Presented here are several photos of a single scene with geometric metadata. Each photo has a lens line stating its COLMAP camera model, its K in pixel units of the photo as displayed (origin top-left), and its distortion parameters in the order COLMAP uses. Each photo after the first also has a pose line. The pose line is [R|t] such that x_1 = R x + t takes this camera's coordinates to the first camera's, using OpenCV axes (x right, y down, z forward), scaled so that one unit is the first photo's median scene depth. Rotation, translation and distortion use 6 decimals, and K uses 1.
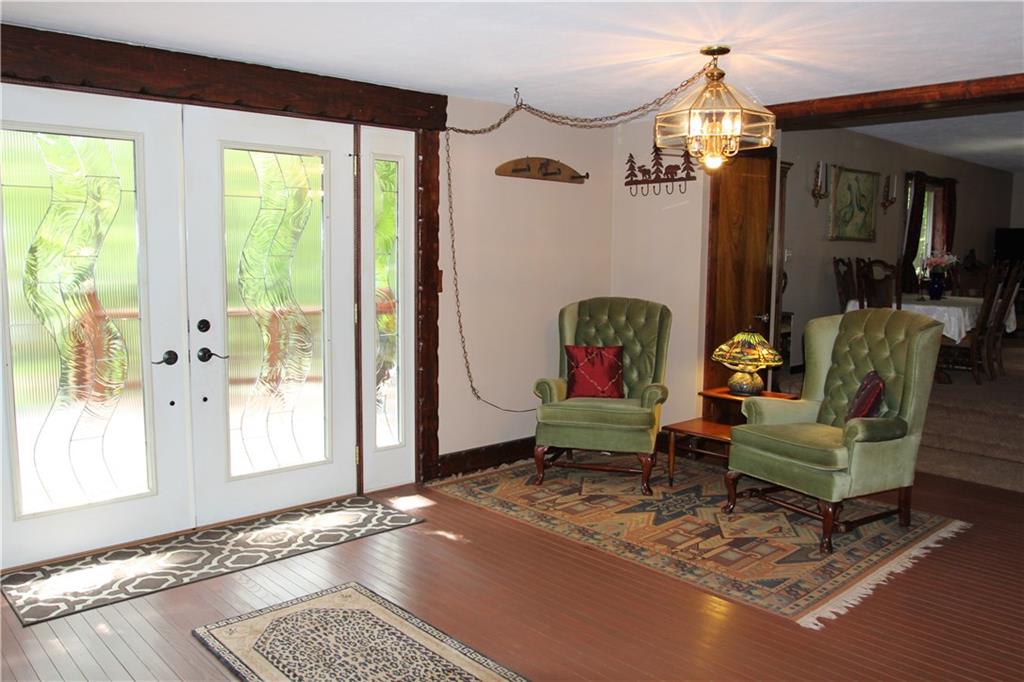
lens RADIAL K [[809.3, 0, 517.5], [0, 809.3, 340.3], [0, 0, 1]] dist [-0.084964, 0.060848]
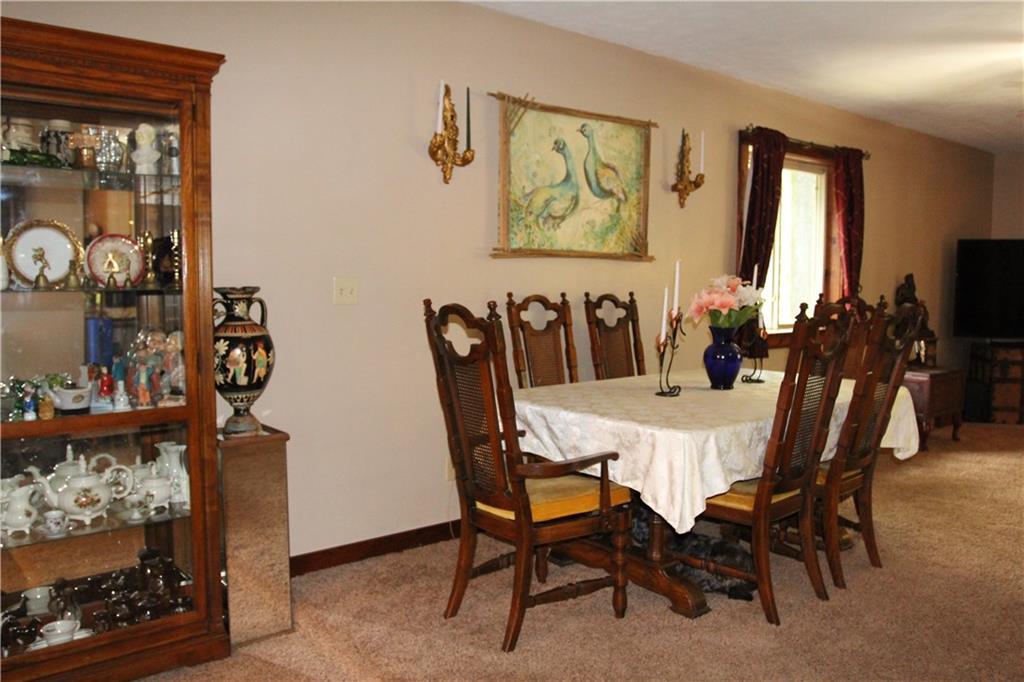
lens RADIAL K [[809.3, 0, 517.5], [0, 809.3, 340.3], [0, 0, 1]] dist [-0.084964, 0.060848]
pose [[0.998408, 0.002312, -0.056363, 0.405647], [-0.004129, 0.999475, -0.032147, -0.058020], [0.056259, 0.032329, 0.997893, 0.504016]]
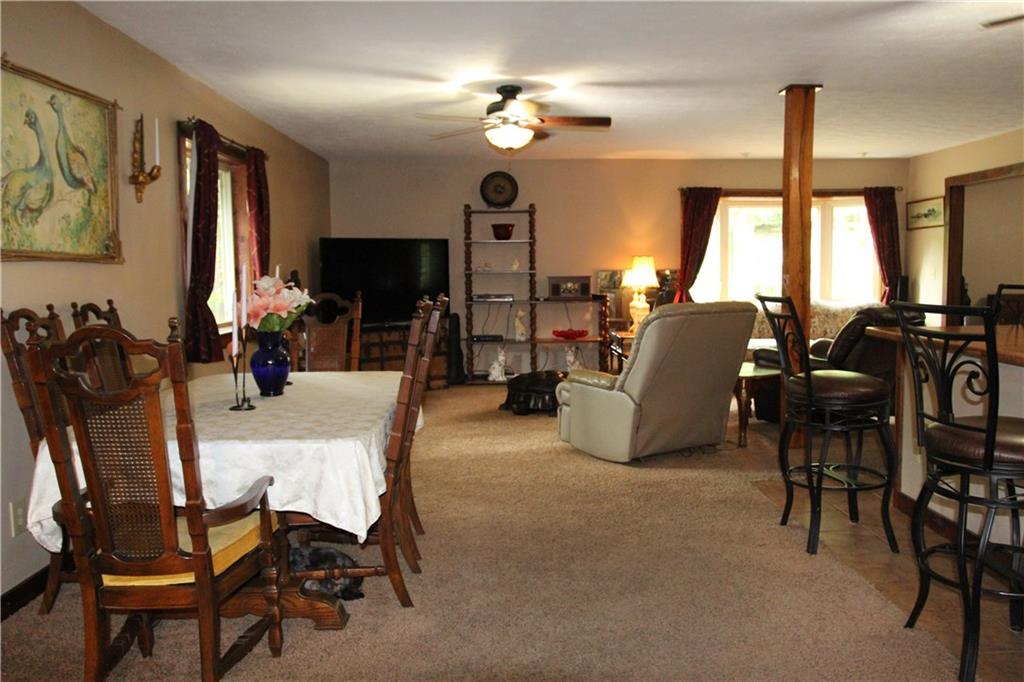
lens RADIAL K [[809.3, 0, 517.5], [0, 809.3, 340.3], [0, 0, 1]] dist [-0.084964, 0.060848]
pose [[0.667523, -0.083936, 0.739843, 0.275991], [0.103341, 0.994453, 0.019582, -0.069037], [-0.737383, 0.063385, 0.672495, 0.566446]]
